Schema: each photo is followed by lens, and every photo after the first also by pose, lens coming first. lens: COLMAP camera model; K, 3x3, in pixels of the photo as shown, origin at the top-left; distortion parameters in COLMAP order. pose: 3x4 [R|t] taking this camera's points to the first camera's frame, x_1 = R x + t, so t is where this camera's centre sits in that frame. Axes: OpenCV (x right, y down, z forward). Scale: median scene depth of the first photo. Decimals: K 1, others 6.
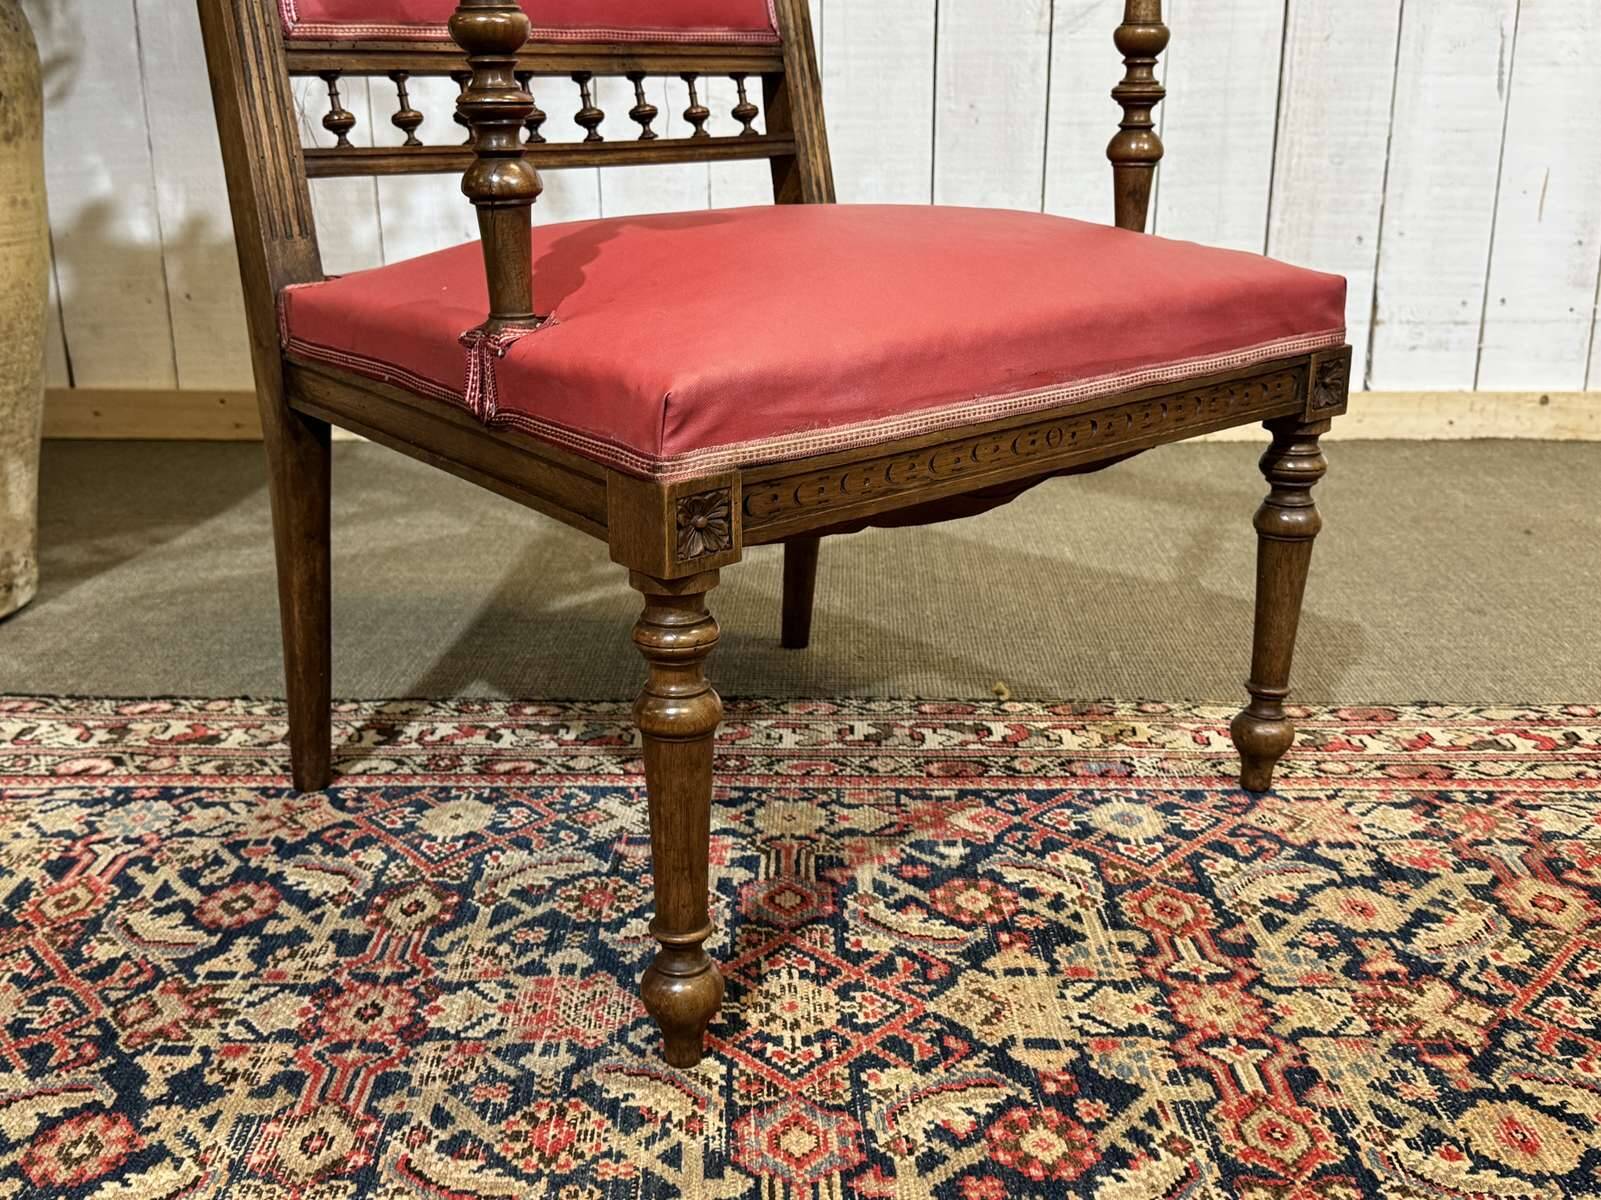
lens RADIAL K [[1727.1, 0, 803.0], [0, 1727.1, 594.6], [0, 0, 1]] dist [0.106860, 0.000000]
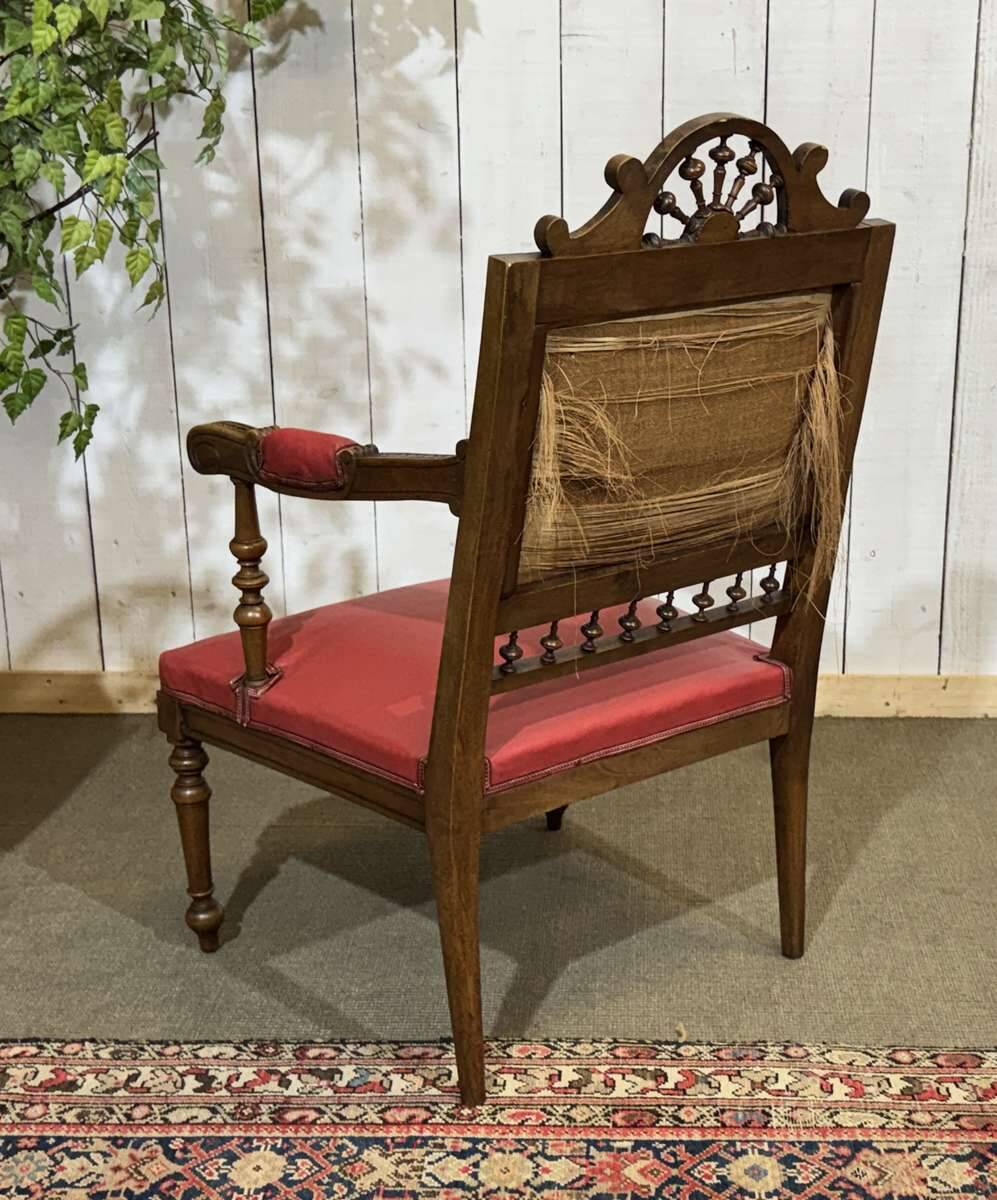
lens RADIAL K [[1818.1, 0, 576.8], [0, 1818.1, 614.5], [0, 0, 1]] dist [0.102572, 0.000000]
pose [[0.999945, 0.001375, -0.010421, 0.060887], [-0.001480, 0.999949, -0.010039, -0.282694], [0.010406, 0.010054, 0.999895, -0.419862]]
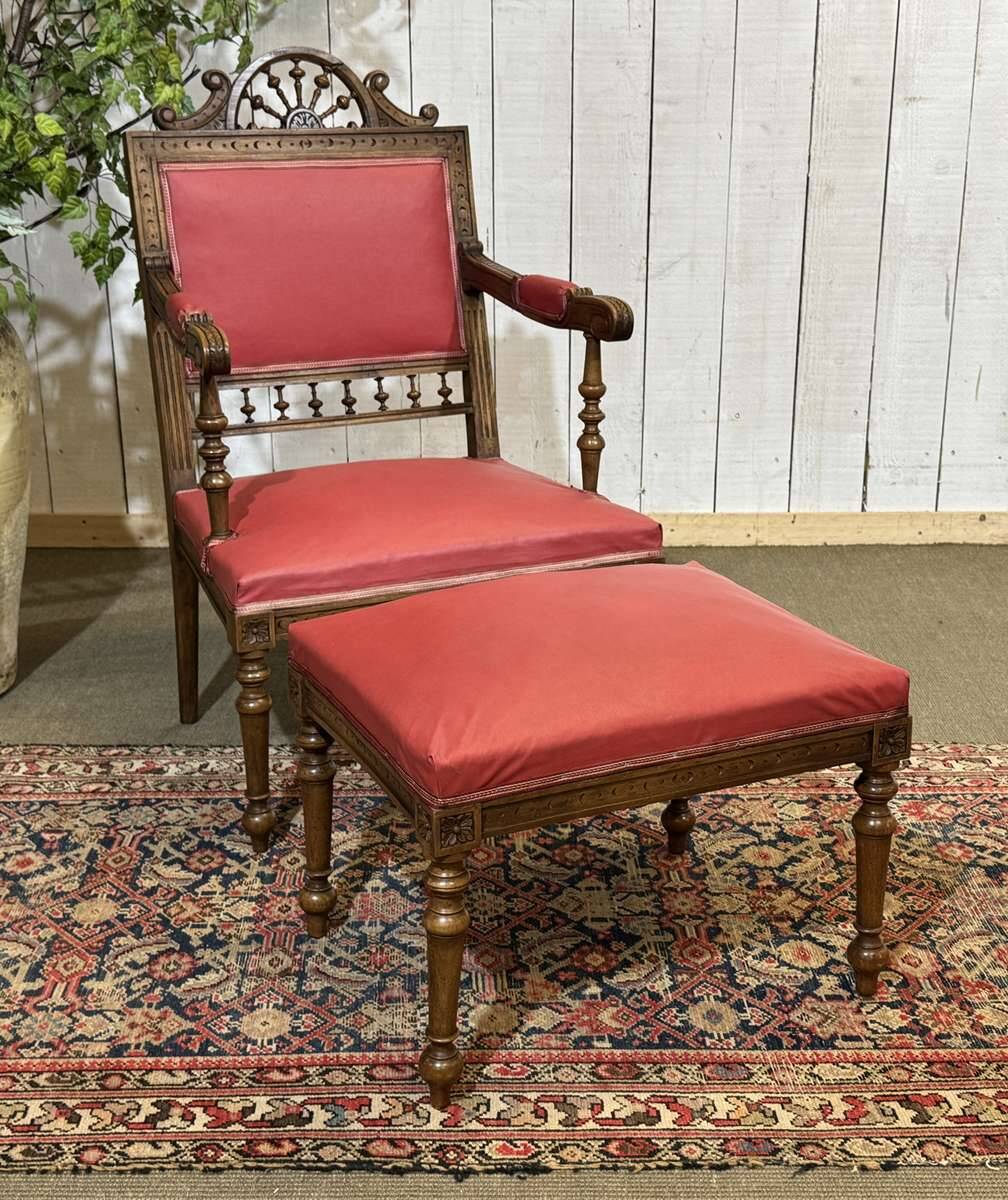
lens RADIAL K [[1678.0, 0, 516.9], [0, 1678.0, 597.2], [0, 0, 1]] dist [0.147459, 0.000000]
pose [[0.999723, -0.006040, 0.022768, -0.008171], [0.005678, 0.999857, 0.015949, -0.134392], [-0.022861, -0.015815, 0.999614, -0.827117]]
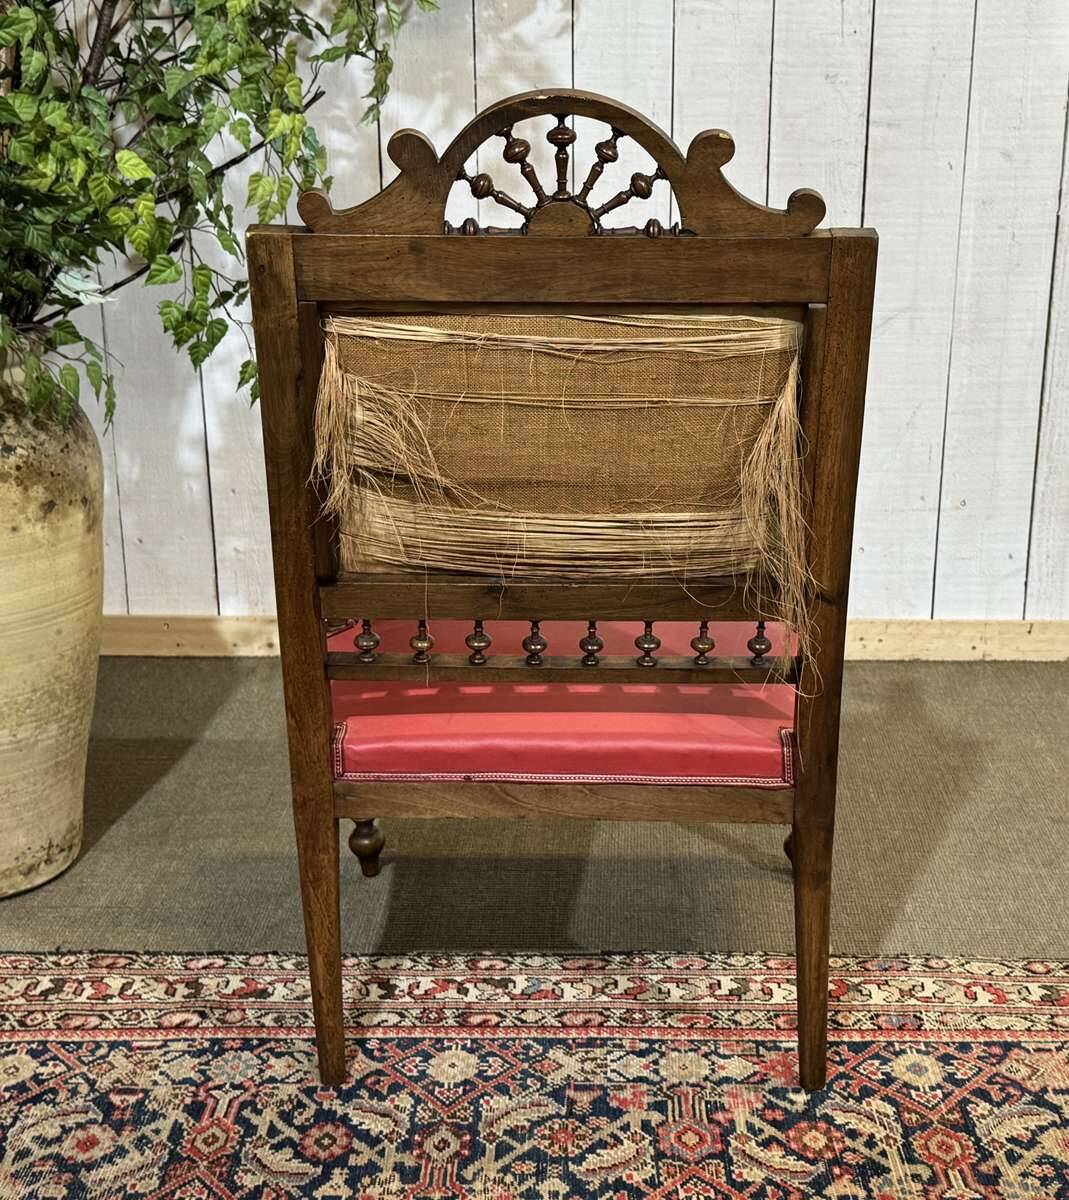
lens RADIAL K [[1818.6, 0, 607.3], [0, 1818.6, 614.0], [0, 0, 1]] dist [0.121938, 0.000000]
pose [[0.999906, 0.002738, 0.013466, -0.091352], [-0.002859, 0.999956, 0.008968, -0.257378], [-0.013441, -0.009006, 0.999869, -0.513405]]
